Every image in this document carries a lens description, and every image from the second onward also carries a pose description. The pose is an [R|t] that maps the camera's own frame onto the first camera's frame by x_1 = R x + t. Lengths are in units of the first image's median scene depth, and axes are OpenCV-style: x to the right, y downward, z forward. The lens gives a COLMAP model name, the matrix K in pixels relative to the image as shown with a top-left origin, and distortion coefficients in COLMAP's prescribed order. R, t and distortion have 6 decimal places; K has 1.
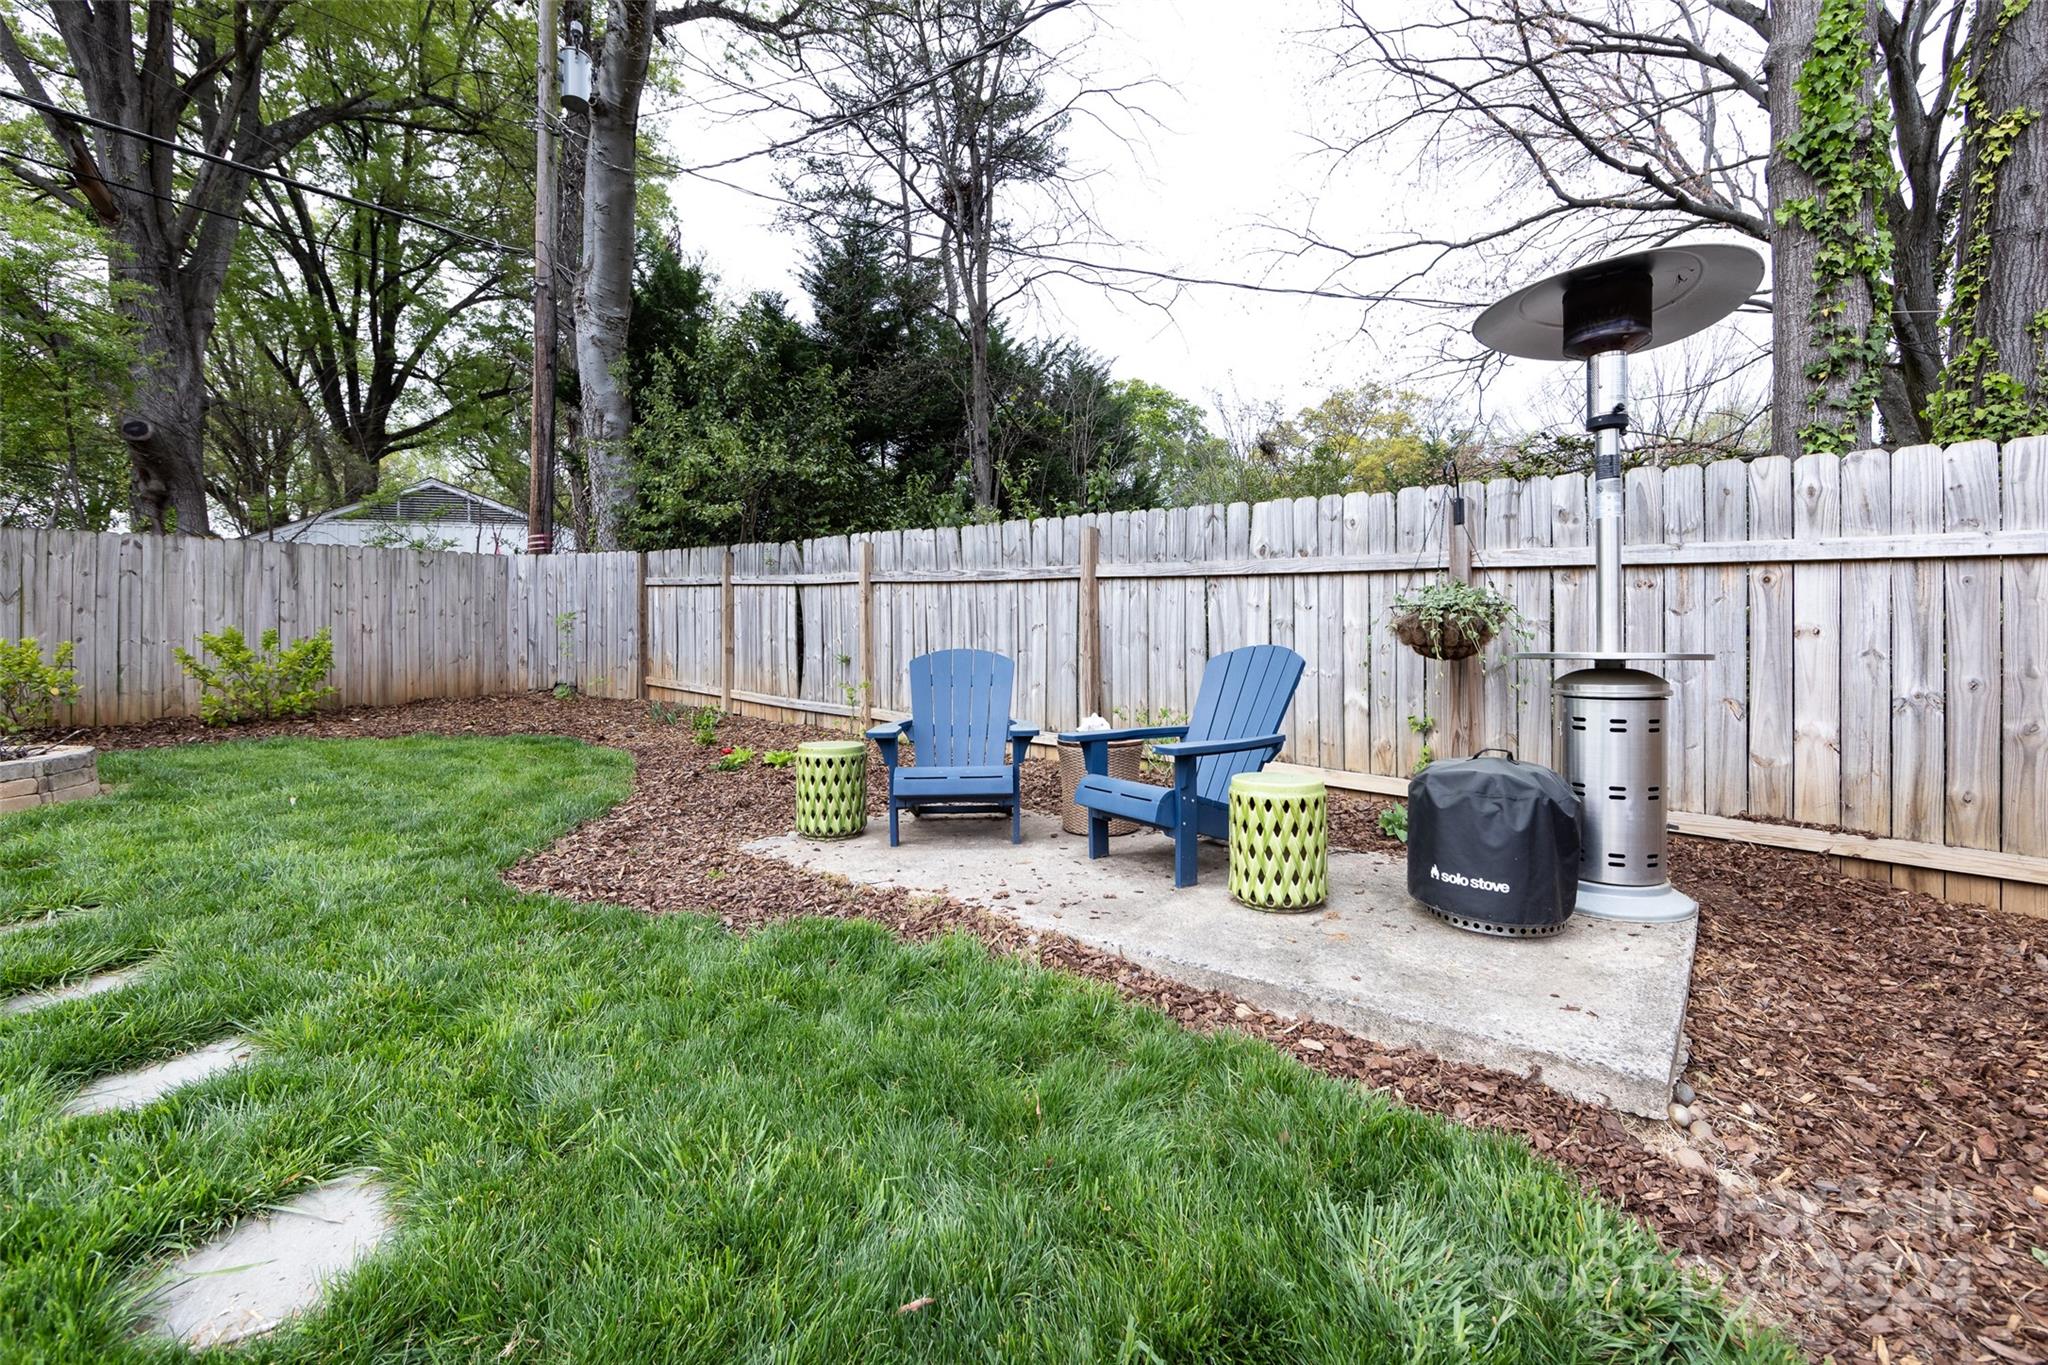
lens RADIAL K [[851.5, 0, 1043.0], [0, 851.5, 653.1], [0, 0, 1]] dist [0.000713, 0.000316]
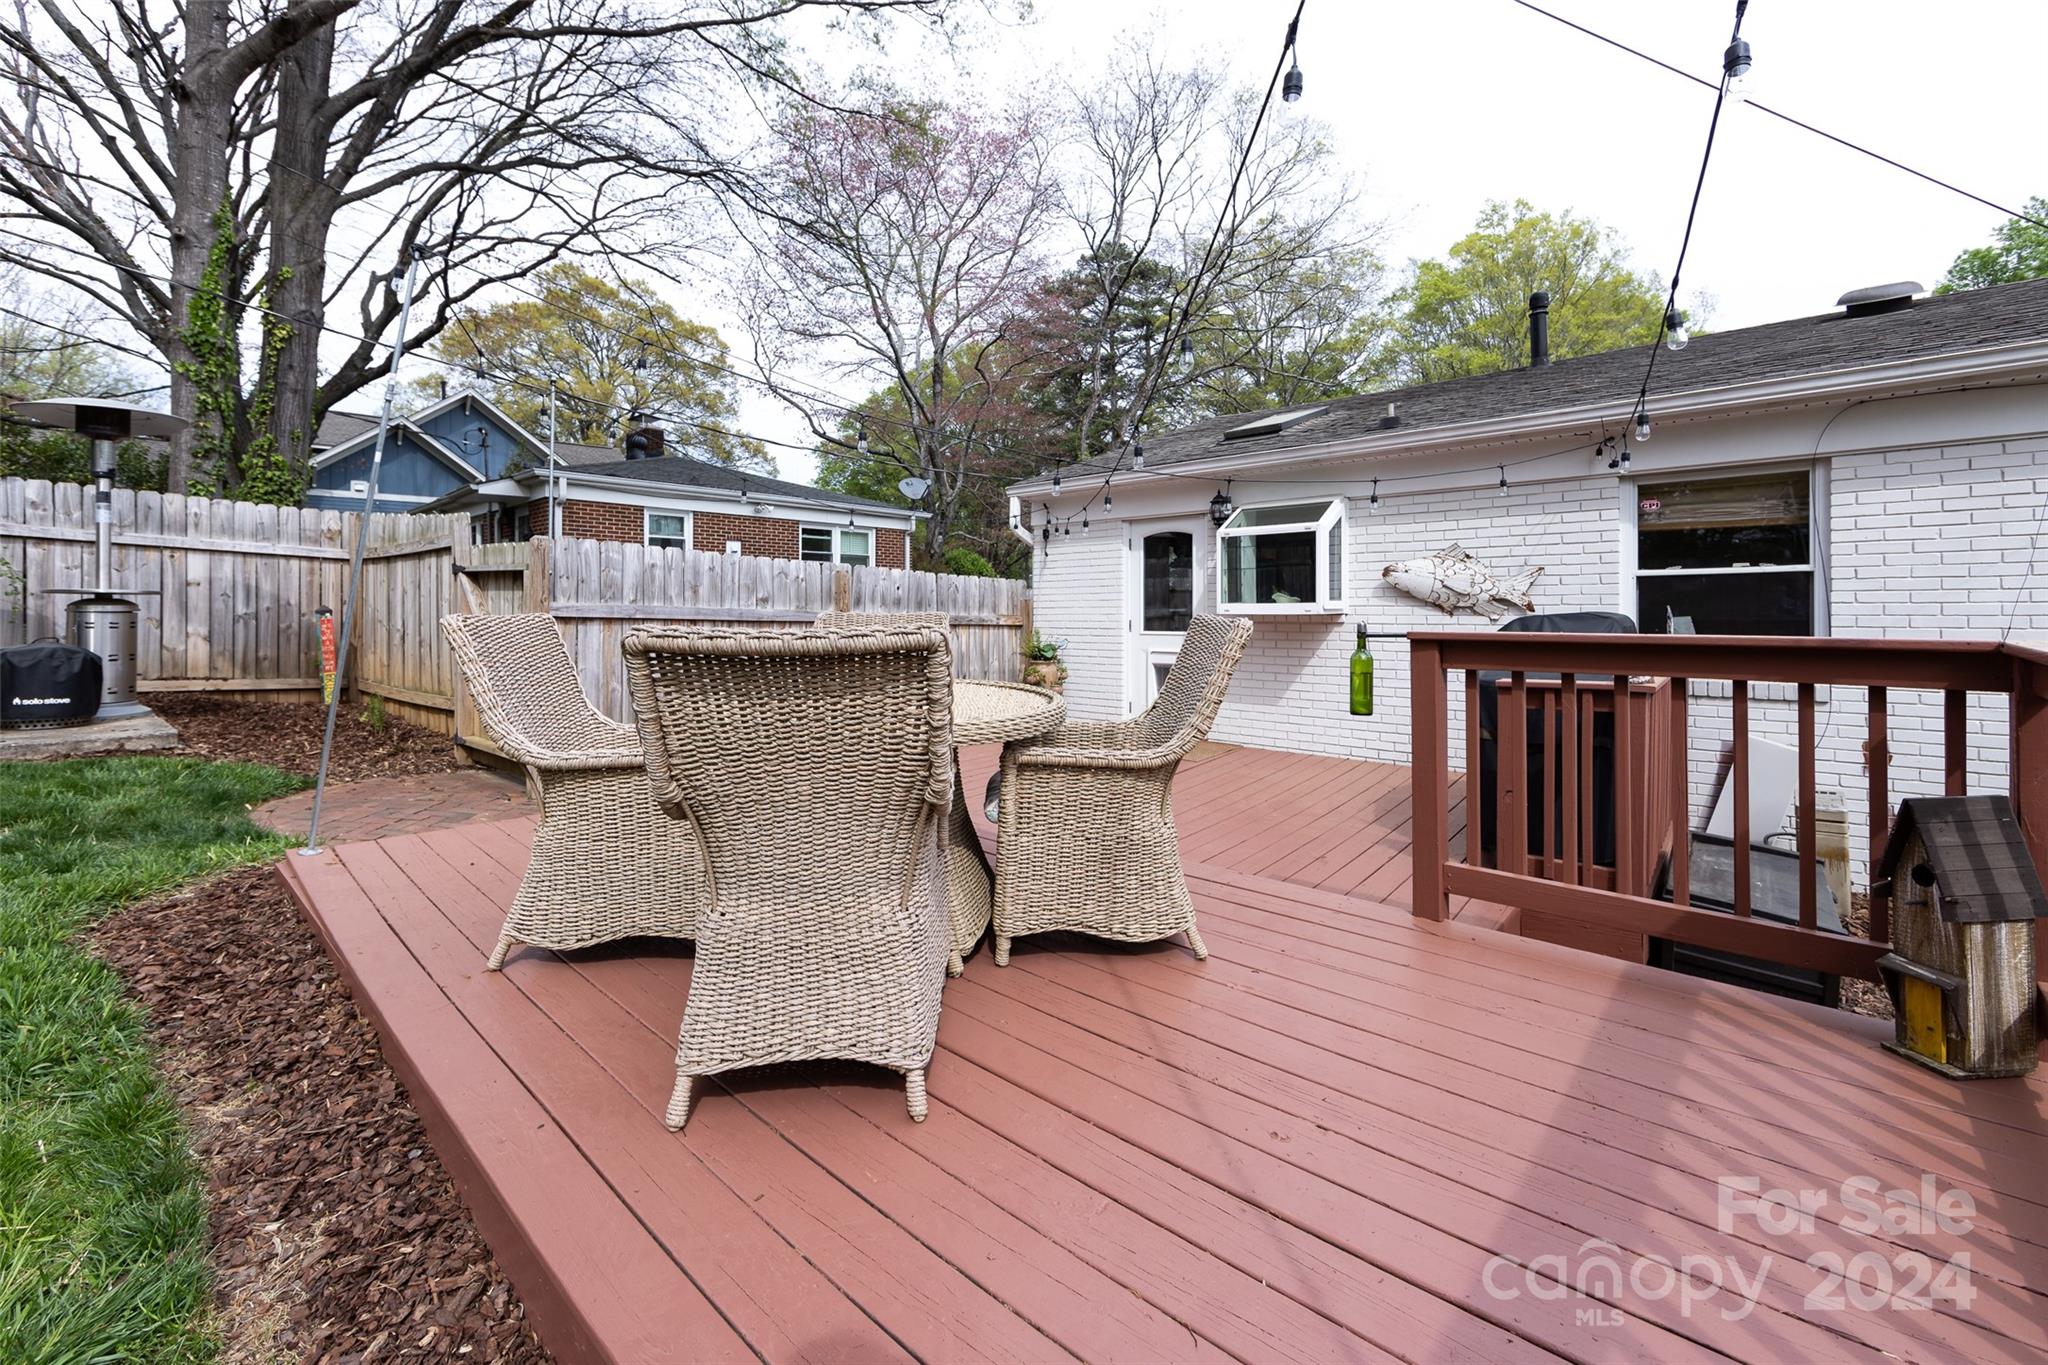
lens RADIAL K [[816.6, 0, 1038.6], [0, 816.6, 614.0], [0, 0, 1]] dist [-0.013837, -0.000266]
pose [[-0.028217, 0.000360, 0.999602, -0.527694], [-0.002753, 0.999996, -0.000438, 0.020992], [-0.999598, -0.002765, -0.028216, -0.470710]]
